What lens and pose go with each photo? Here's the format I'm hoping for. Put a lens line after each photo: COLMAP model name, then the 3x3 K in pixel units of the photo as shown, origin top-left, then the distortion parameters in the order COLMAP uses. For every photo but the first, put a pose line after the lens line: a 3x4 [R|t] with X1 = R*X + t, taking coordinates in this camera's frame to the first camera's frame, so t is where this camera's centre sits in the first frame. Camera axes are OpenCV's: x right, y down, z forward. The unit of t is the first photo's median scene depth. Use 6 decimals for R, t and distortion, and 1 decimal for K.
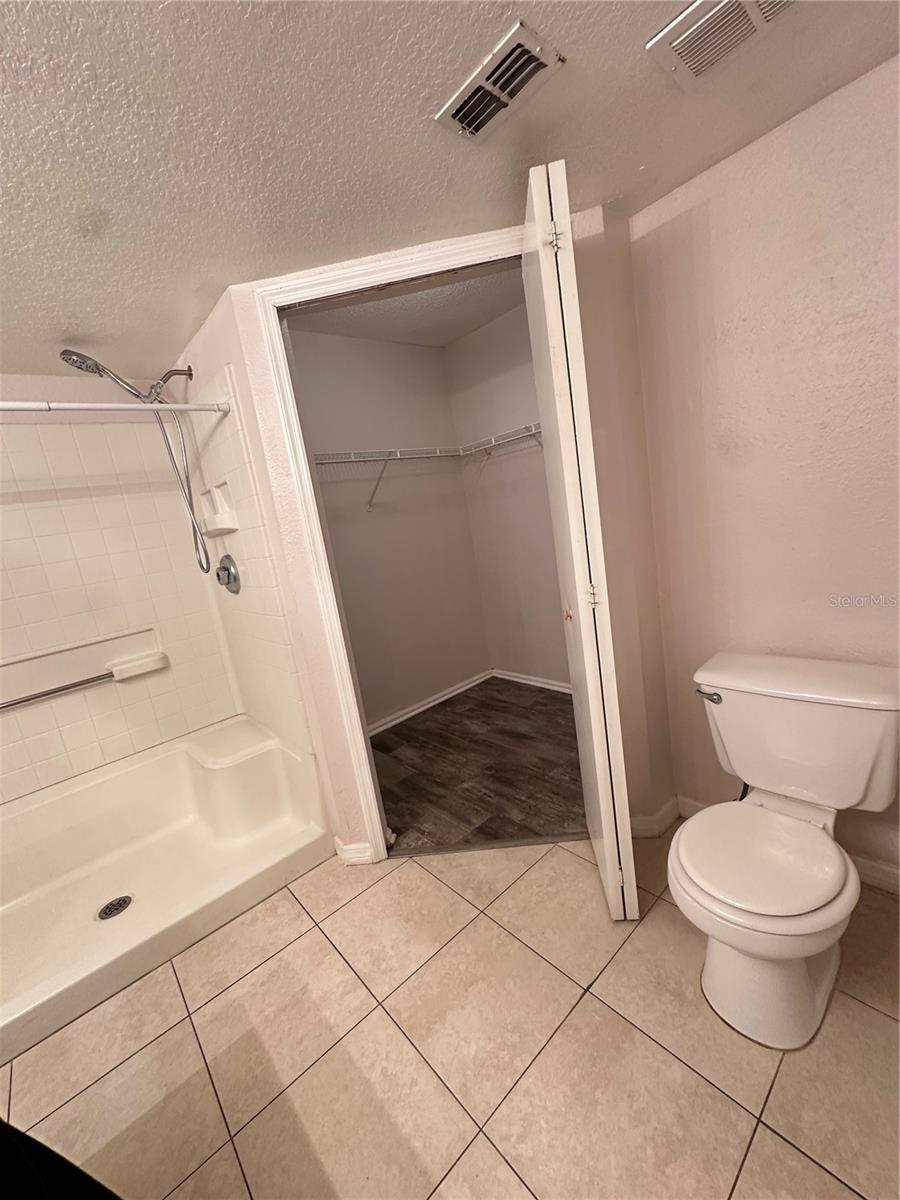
lens RADIAL K [[482.2, 0, 448.7], [0, 482.2, 600.2], [0, 0, 1]] dist [-0.000791, 0.000296]
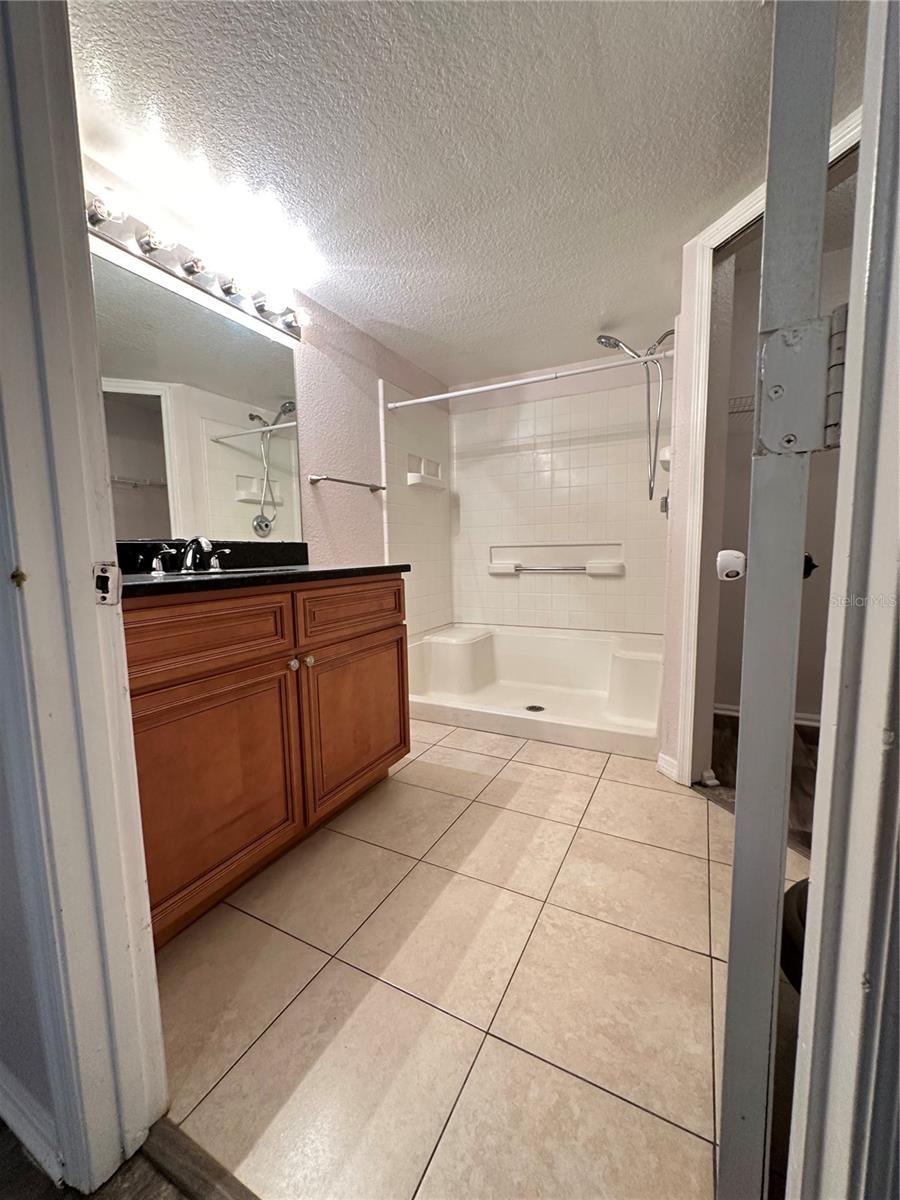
lens RADIAL K [[482.2, 0, 451.0], [0, 482.2, 601.0], [0, 0, 1]] dist [-0.000791, 0.000296]
pose [[0.366186, 0.249321, -0.896519, 0.615383], [-0.205268, 0.961348, 0.183507, 0.089576], [0.907619, 0.116829, 0.403210, 0.102202]]
